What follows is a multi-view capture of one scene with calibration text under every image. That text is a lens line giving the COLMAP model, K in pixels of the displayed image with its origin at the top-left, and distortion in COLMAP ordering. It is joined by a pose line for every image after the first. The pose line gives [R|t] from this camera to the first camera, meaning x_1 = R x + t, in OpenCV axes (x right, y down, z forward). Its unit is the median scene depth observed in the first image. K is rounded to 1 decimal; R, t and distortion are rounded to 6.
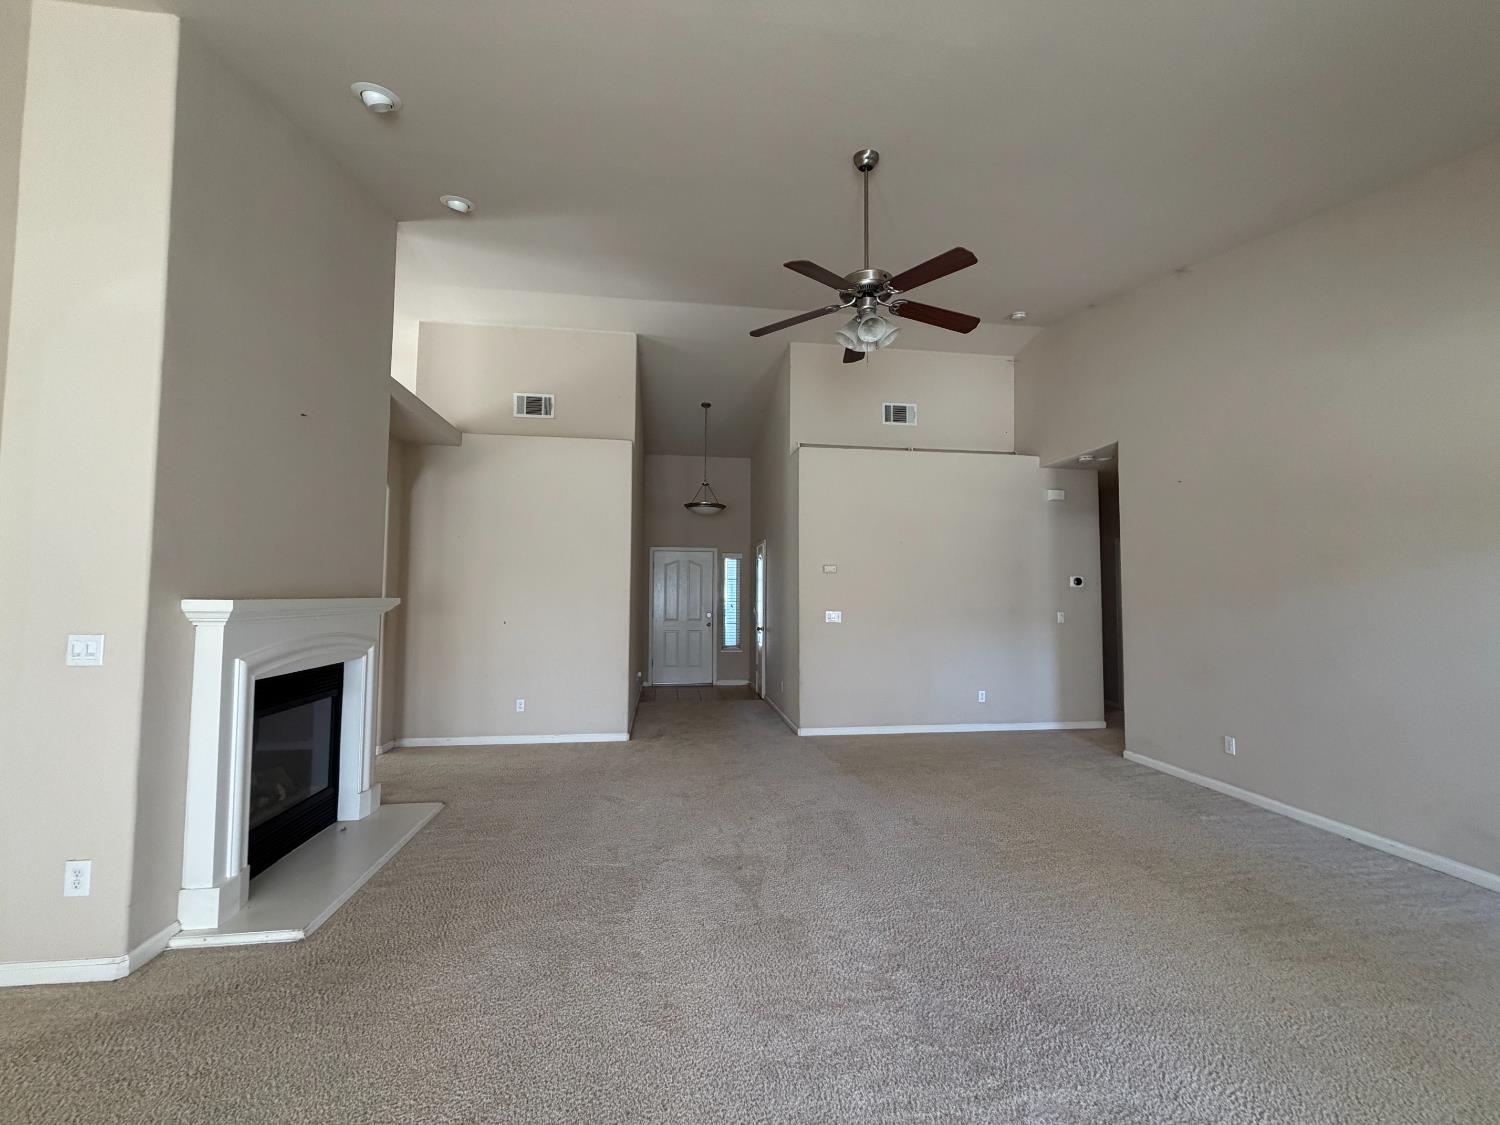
lens RADIAL K [[597.3, 0, 748.1], [0, 597.3, 563.3], [0, 0, 1]] dist [0.000218, -0.000119]
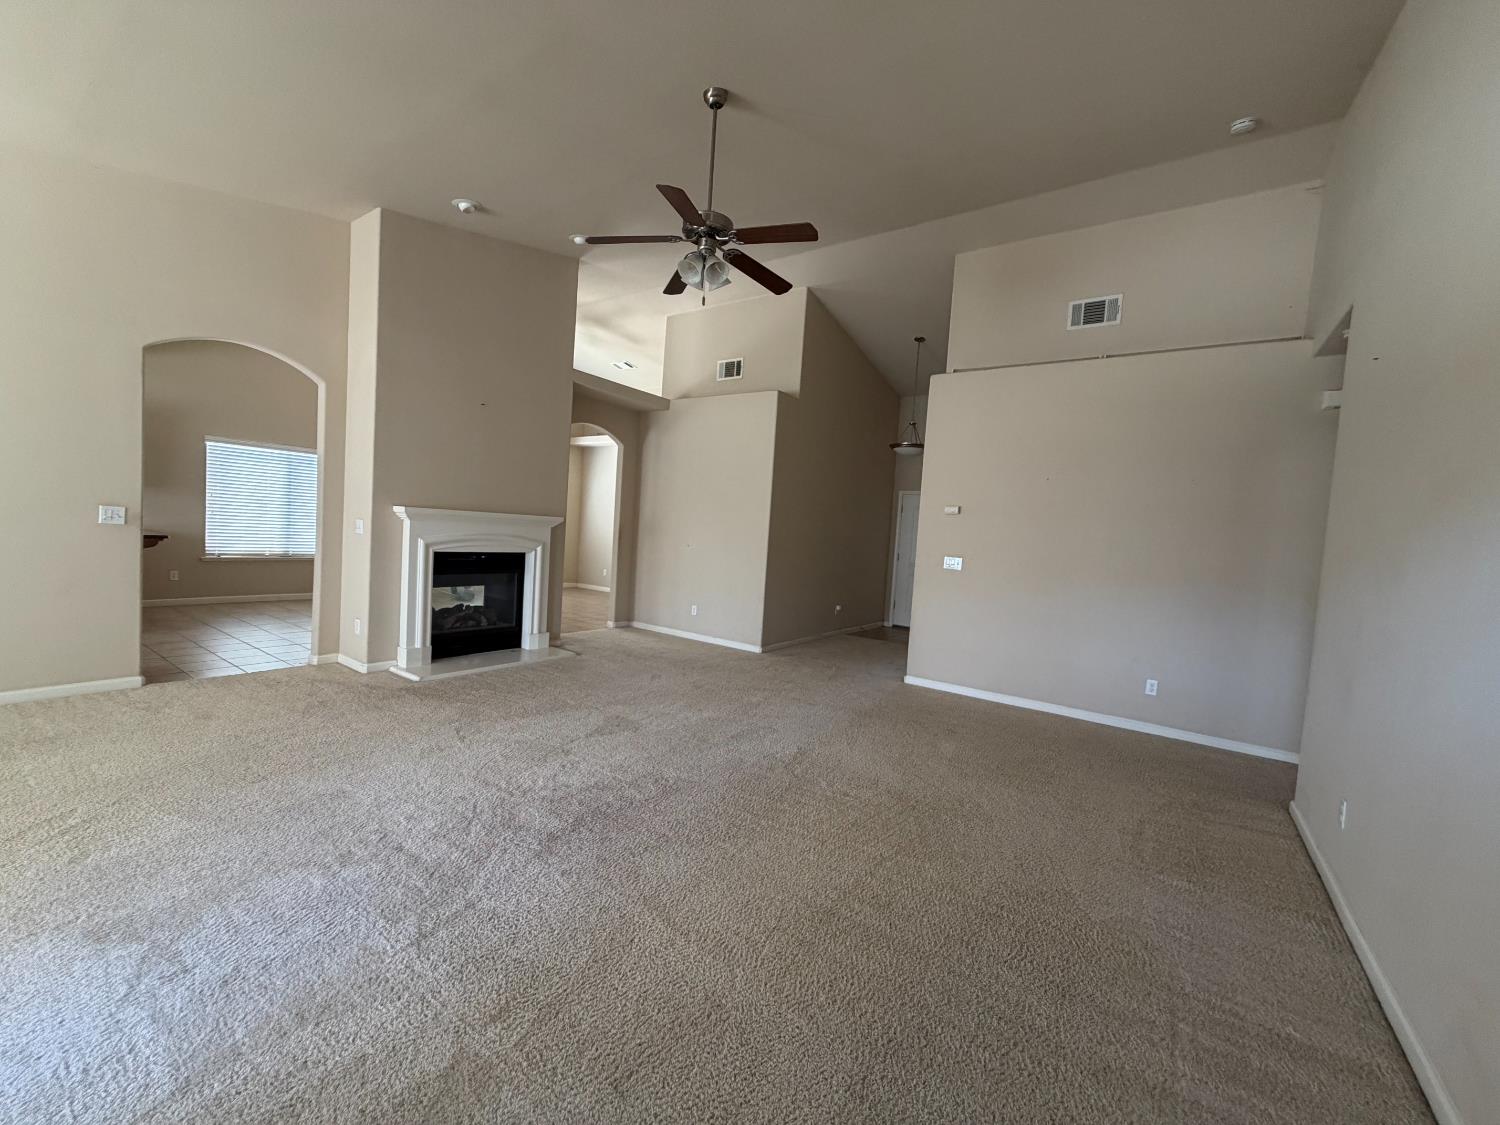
lens RADIAL K [[597.3, 0, 748.1], [0, 597.3, 563.3], [0, 0, 1]] dist [0.000218, -0.000119]
pose [[0.732992, 0.080034, -0.675512, 0.759001], [-0.026103, 0.995632, 0.089638, 0.024338], [0.679736, -0.048071, 0.731880, 0.186276]]
